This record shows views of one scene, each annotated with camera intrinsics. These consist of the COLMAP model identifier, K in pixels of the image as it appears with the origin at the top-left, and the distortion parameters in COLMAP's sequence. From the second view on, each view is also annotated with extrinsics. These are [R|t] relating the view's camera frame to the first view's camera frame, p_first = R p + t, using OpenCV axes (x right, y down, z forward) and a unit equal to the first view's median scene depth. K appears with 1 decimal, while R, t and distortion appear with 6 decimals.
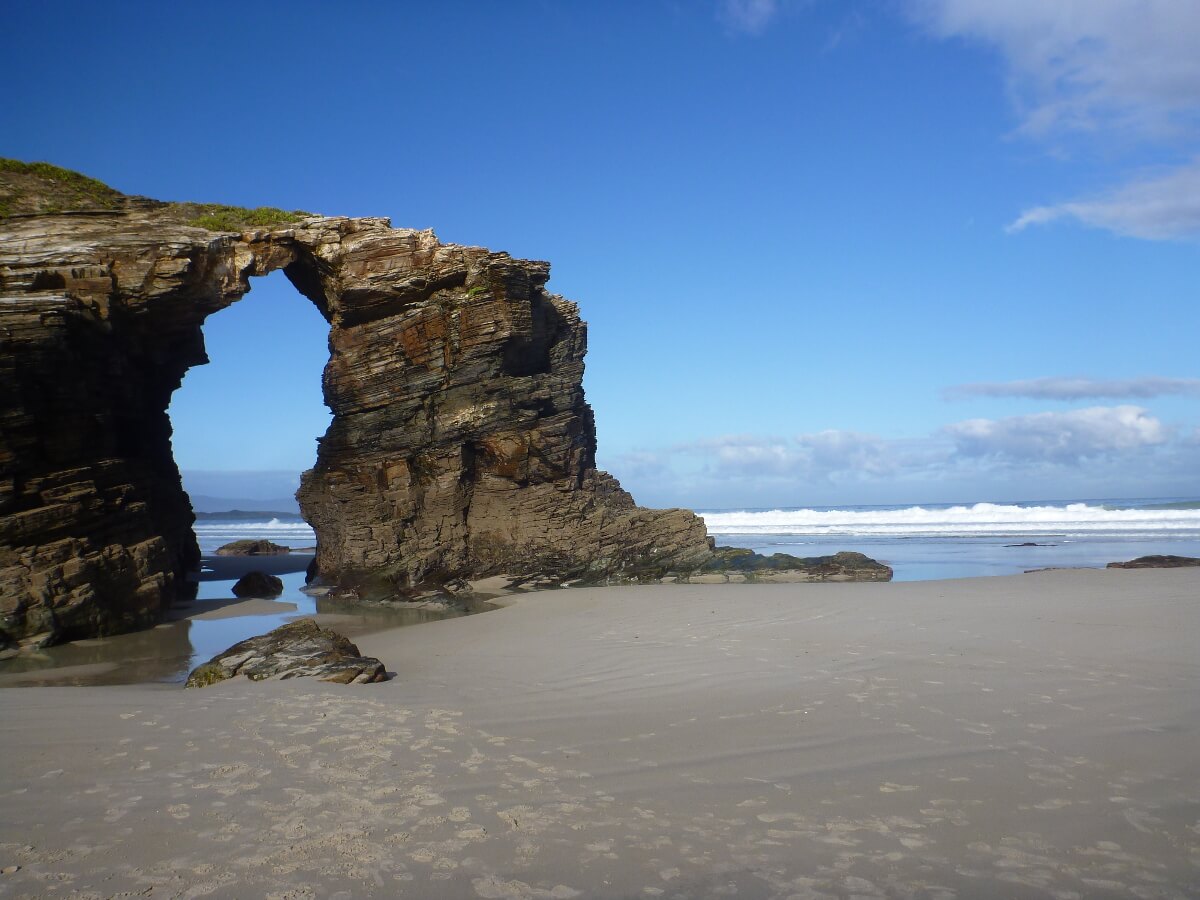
lens RADIAL K [[968.1, 0, 600.0], [0, 968.1, 450.0], [0, 0, 1]] dist [-0.059007, 0.000824]
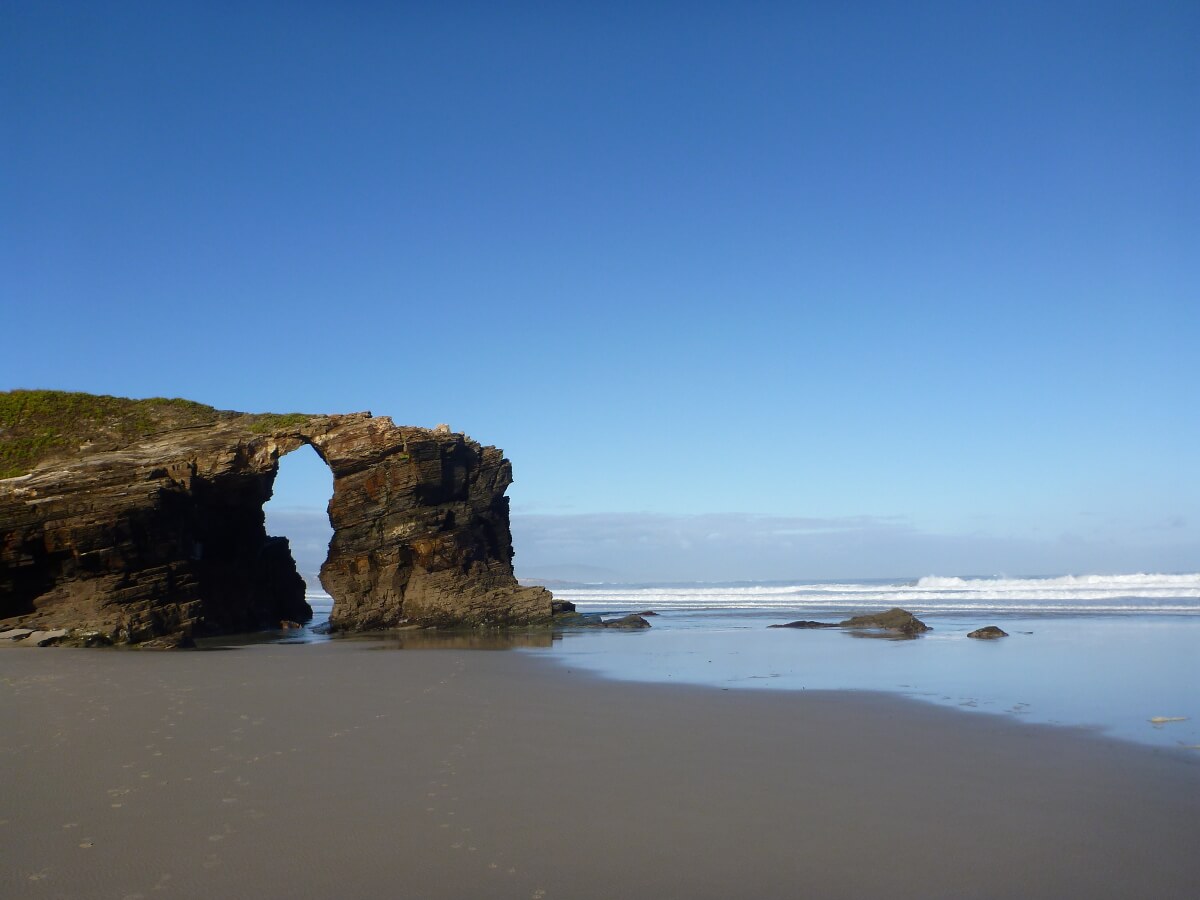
lens RADIAL K [[968.1, 0, 600.0], [0, 968.1, 450.0], [0, 0, 1]] dist [-0.059007, 0.000824]
pose [[0.962874, -0.030933, -0.268173, 0.667419], [0.013216, 0.997623, -0.067622, -0.057824], [0.269628, 0.061568, 0.960995, -0.547426]]
